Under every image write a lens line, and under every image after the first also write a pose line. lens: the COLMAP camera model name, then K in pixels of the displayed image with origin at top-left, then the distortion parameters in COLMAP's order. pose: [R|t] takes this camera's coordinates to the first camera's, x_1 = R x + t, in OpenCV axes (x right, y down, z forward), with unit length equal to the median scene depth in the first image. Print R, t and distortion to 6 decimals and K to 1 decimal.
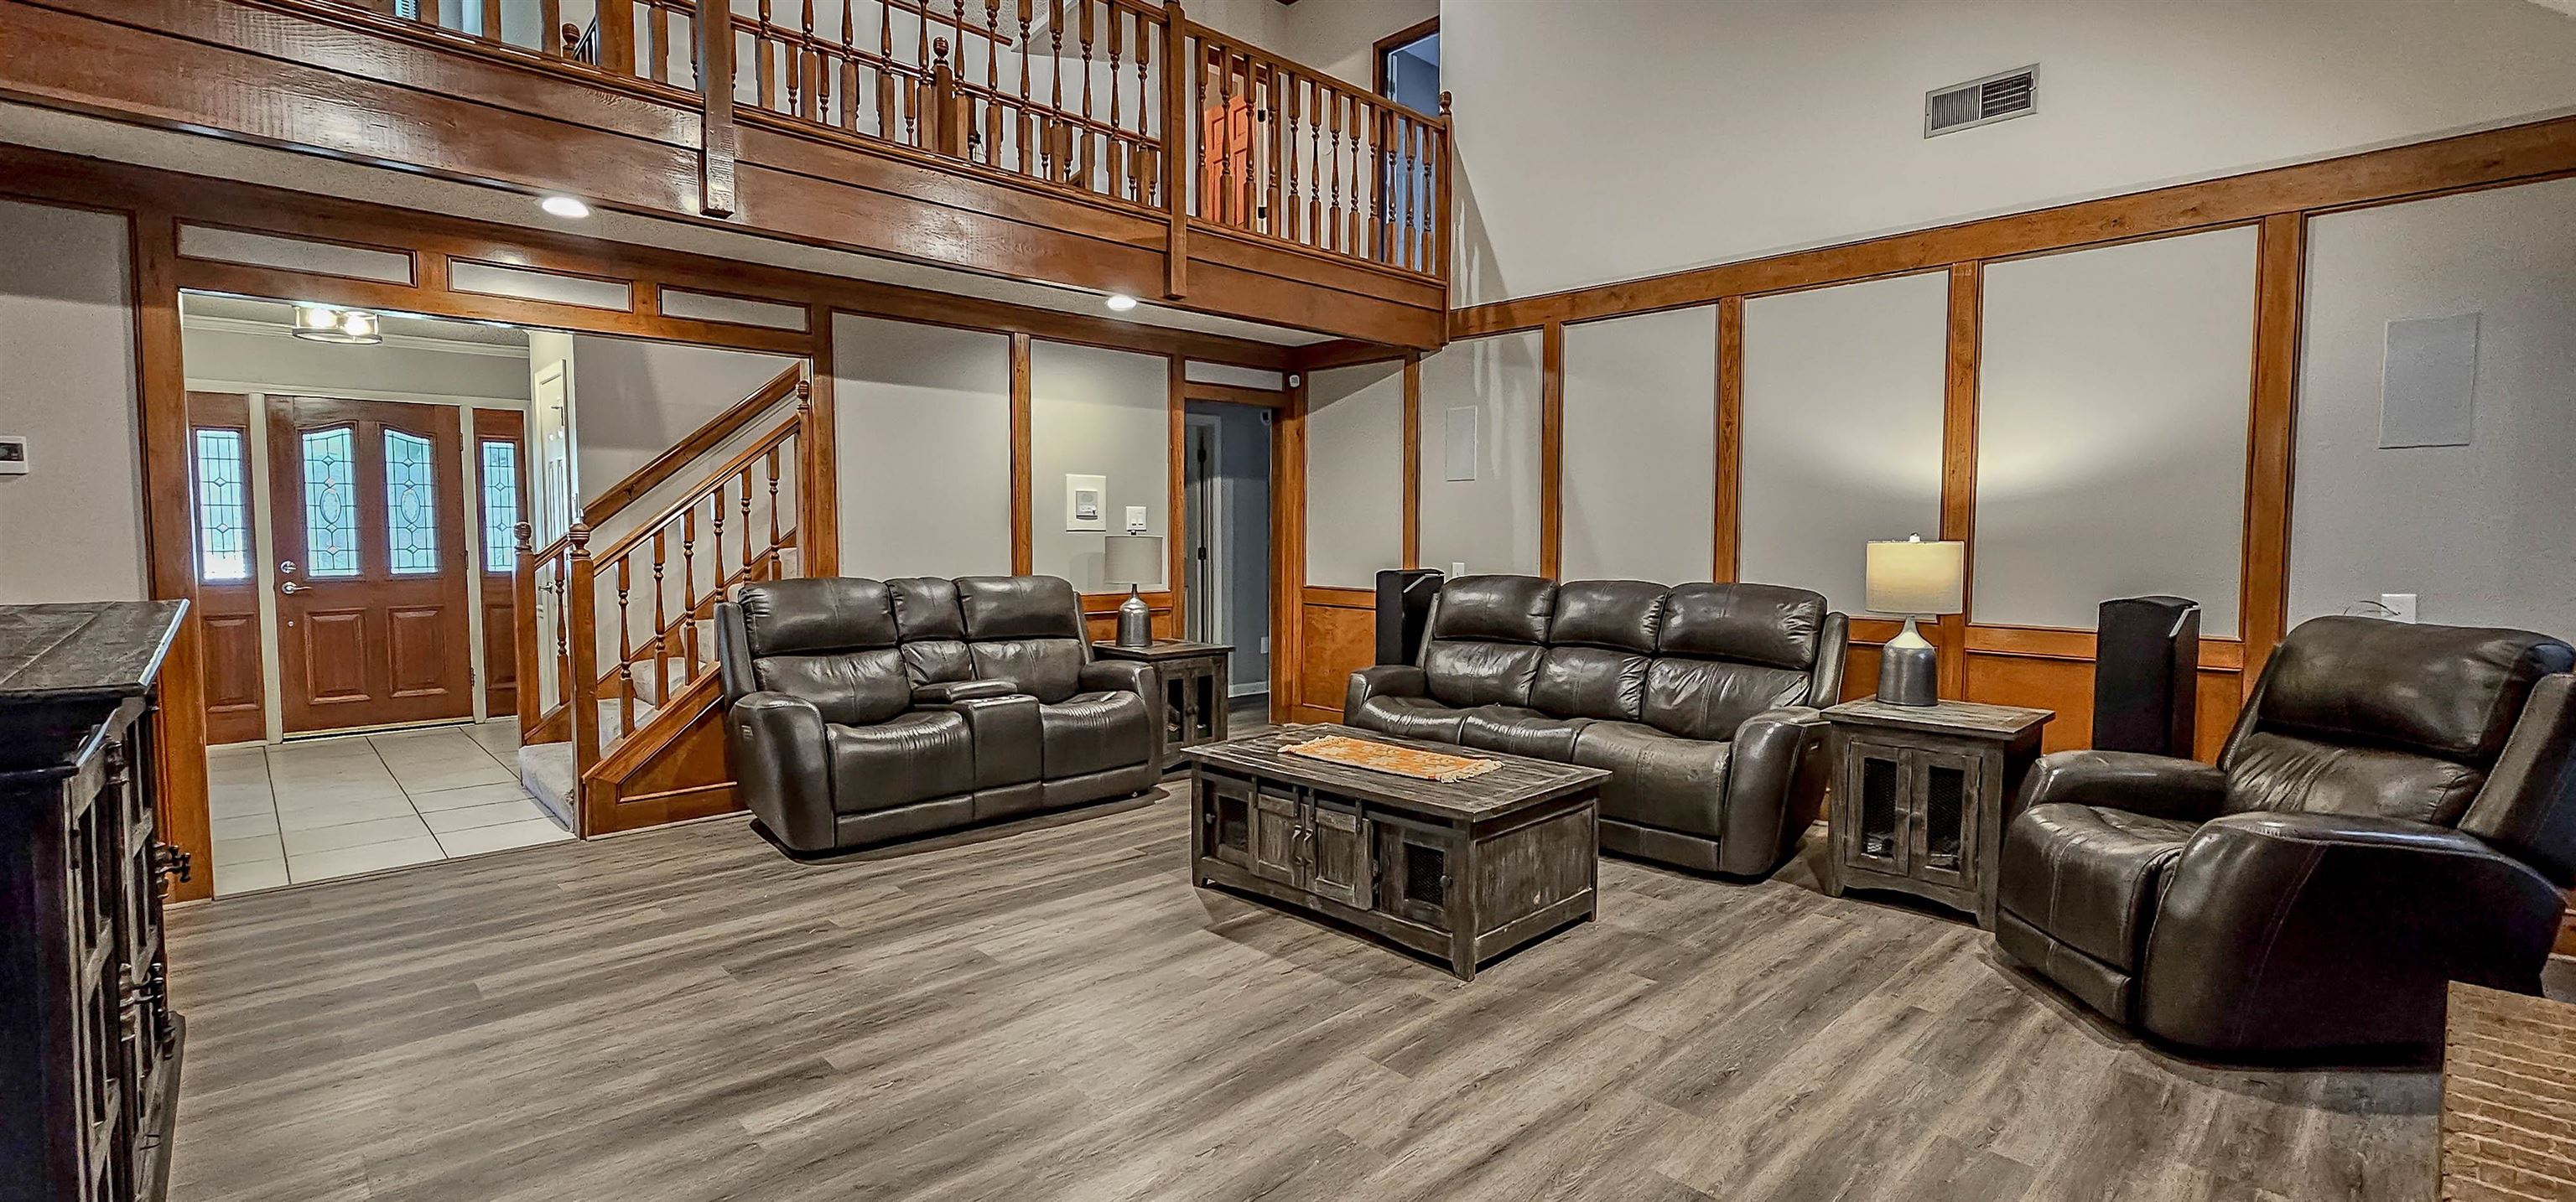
lens RADIAL K [[1119.5, 0, 1279.1], [0, 1119.5, 590.1], [0, 0, 1]] dist [-0.000136, -0.000162]
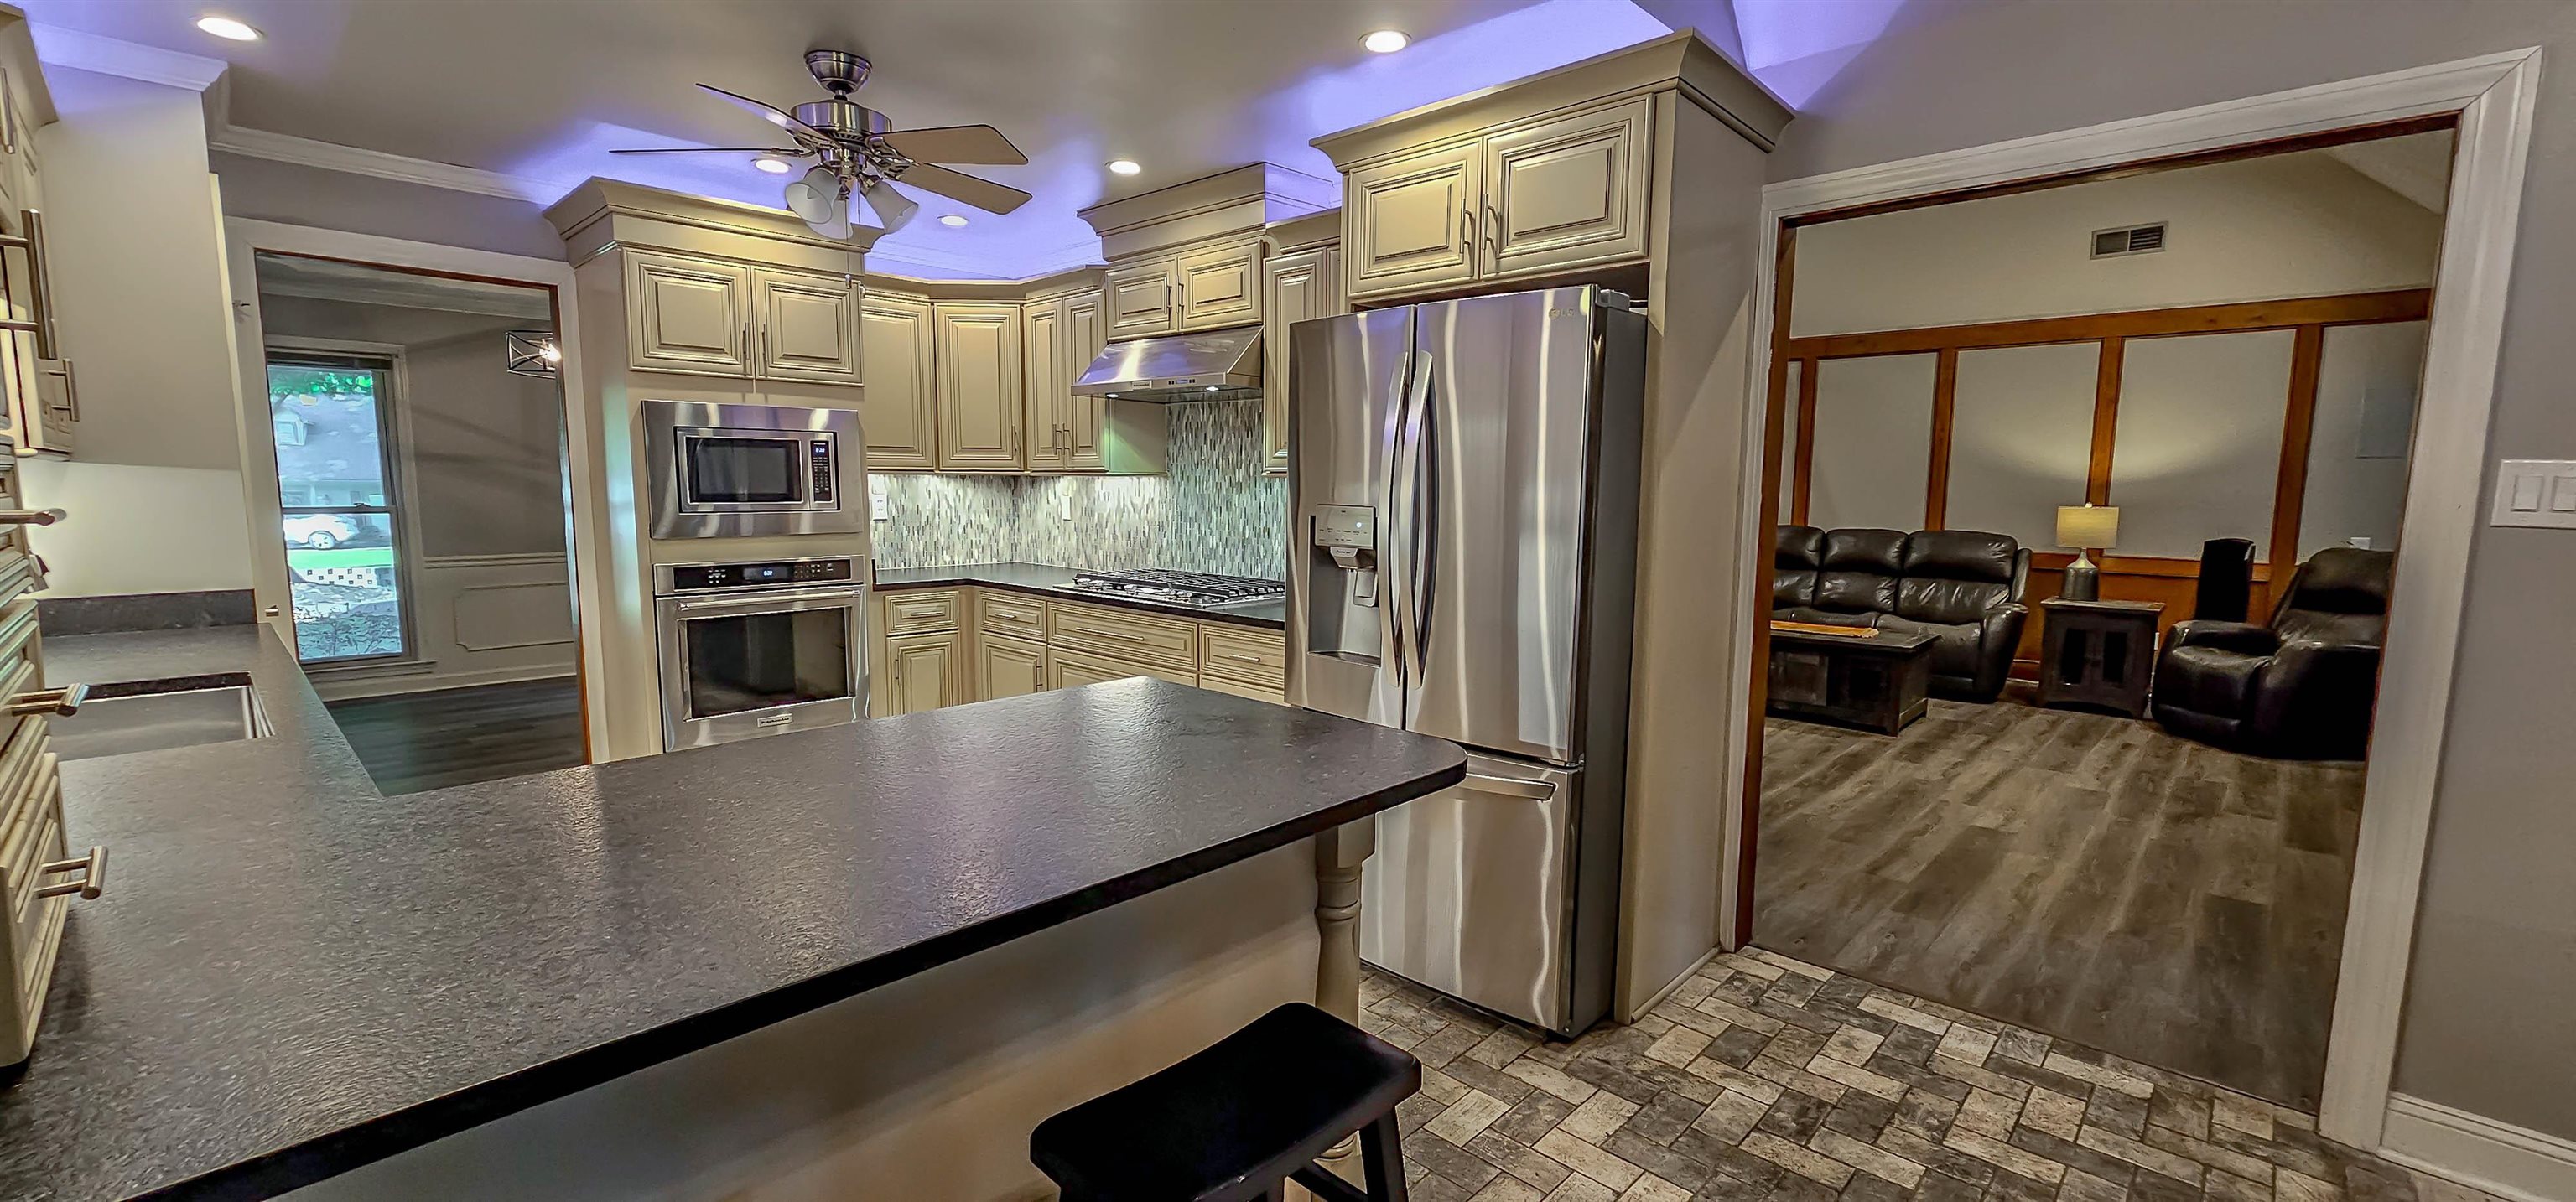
lens RADIAL K [[1057.6, 0, 1297.5], [0, 1057.6, 611.5], [0, 0, 1]] dist [0.001387, -0.000388]
pose [[0.998281, 0.001101, 0.058607, -0.749644], [-0.005005, 0.997774, 0.066503, 0.015719], [-0.058403, -0.066682, 0.996064, -0.569353]]
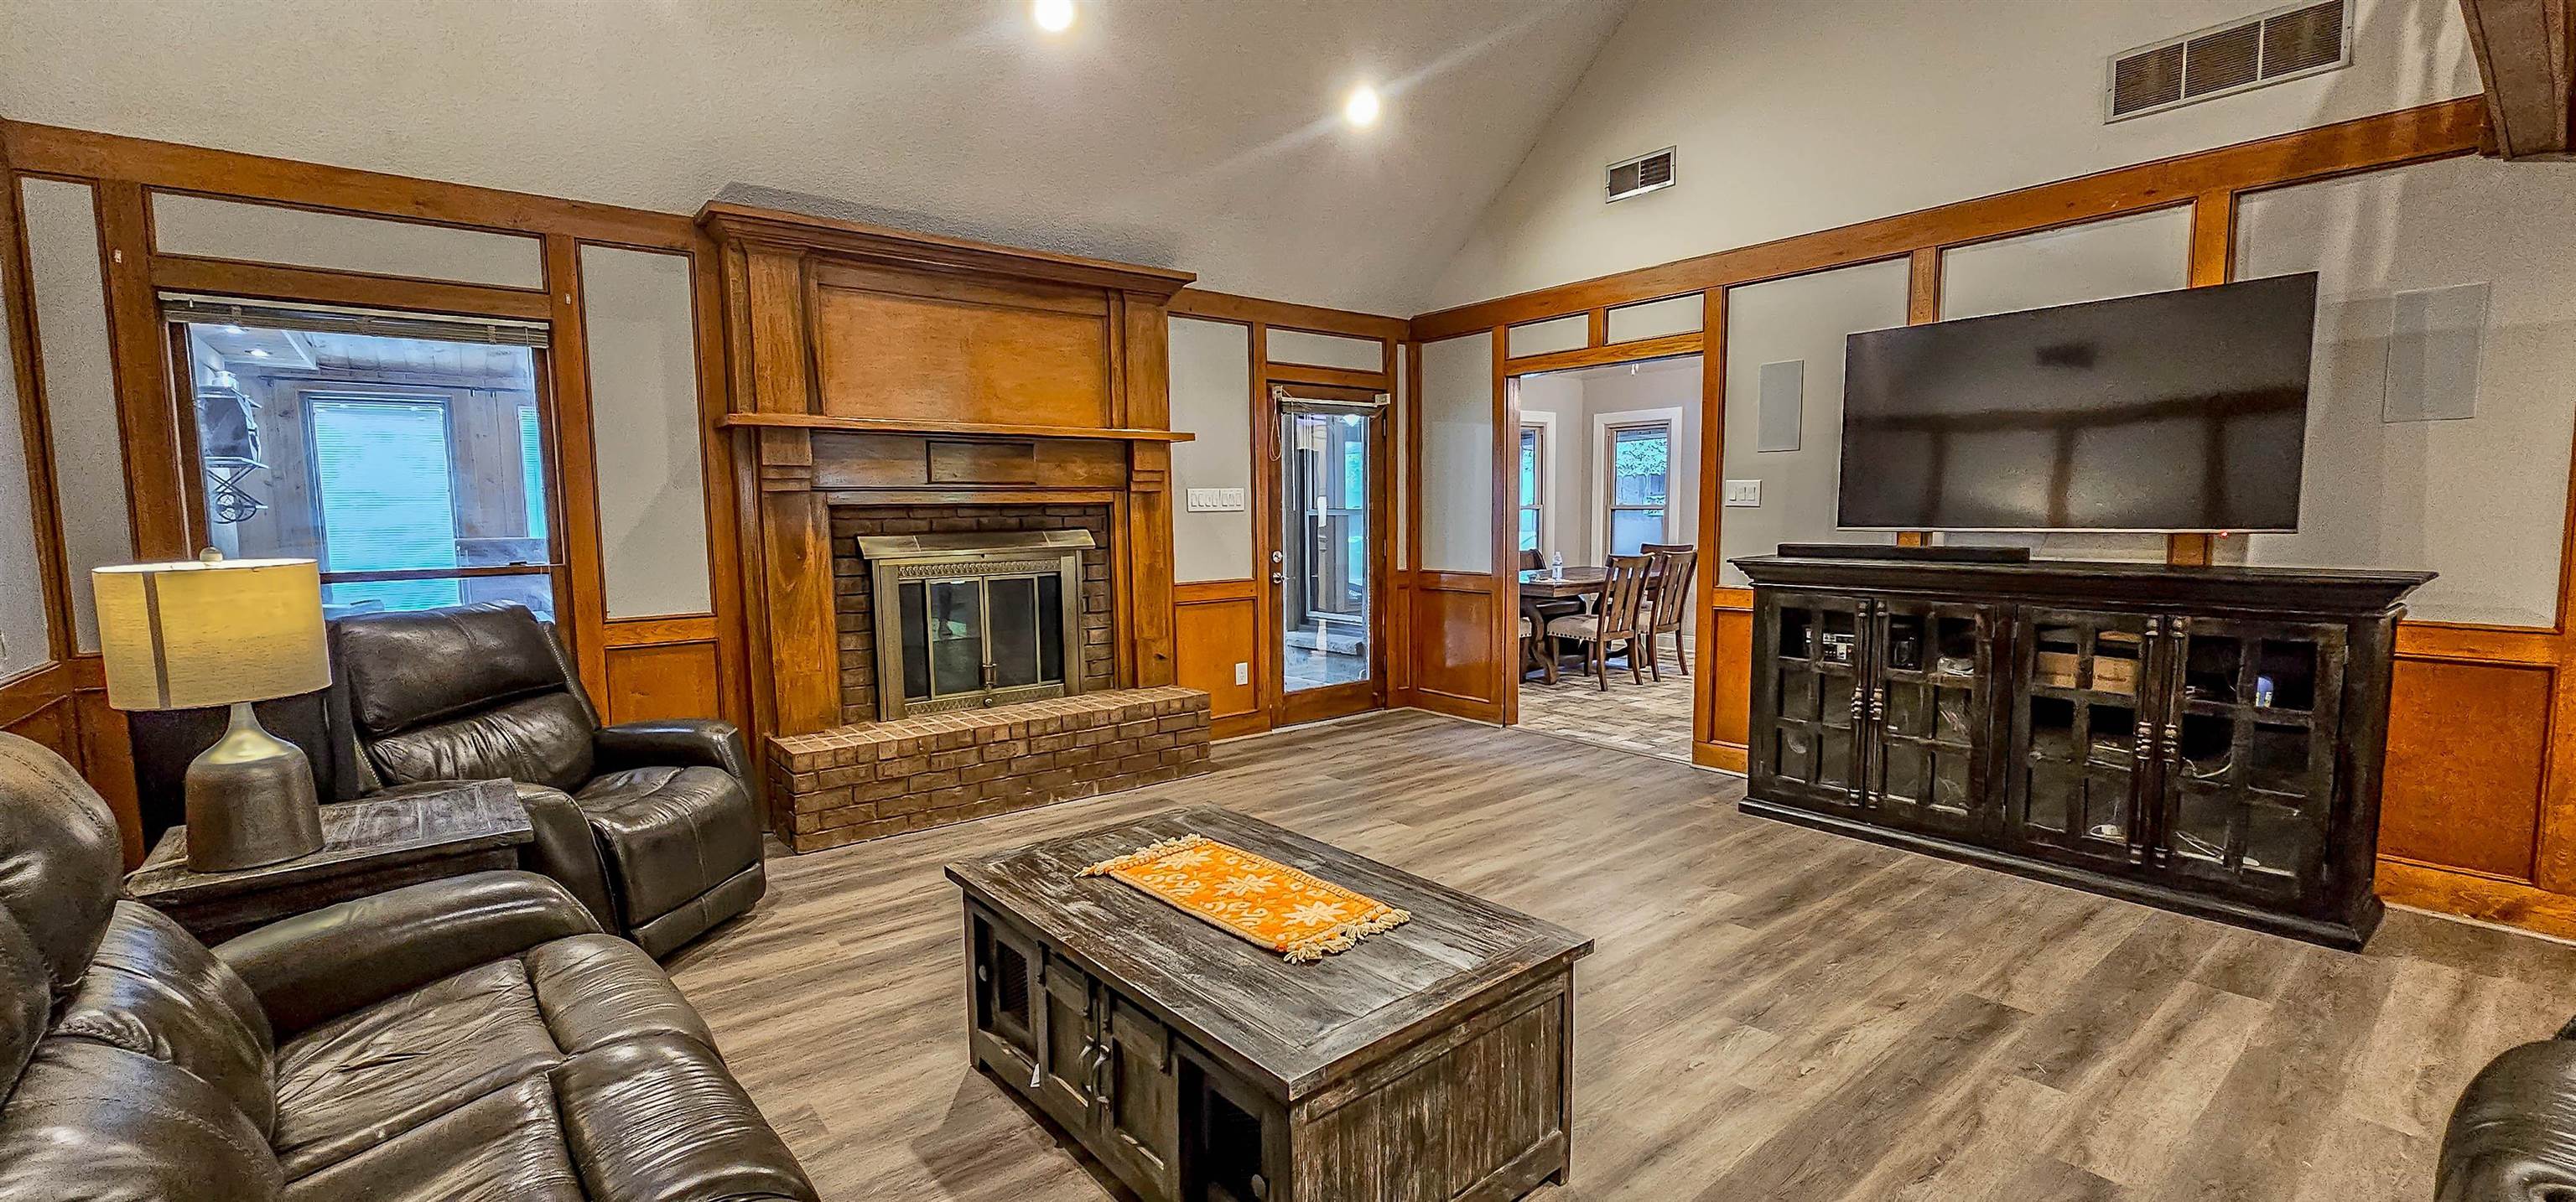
lens RADIAL K [[1057.6, 0, 1297.5], [0, 1057.6, 611.5], [0, 0, 1]] dist [0.001387, -0.000388]
pose [[-0.997187, 0.001113, 0.074950, 0.016046], [0.012729, 0.987882, 0.154686, -0.092412], [-0.073870, 0.155205, -0.985117, 1.463390]]
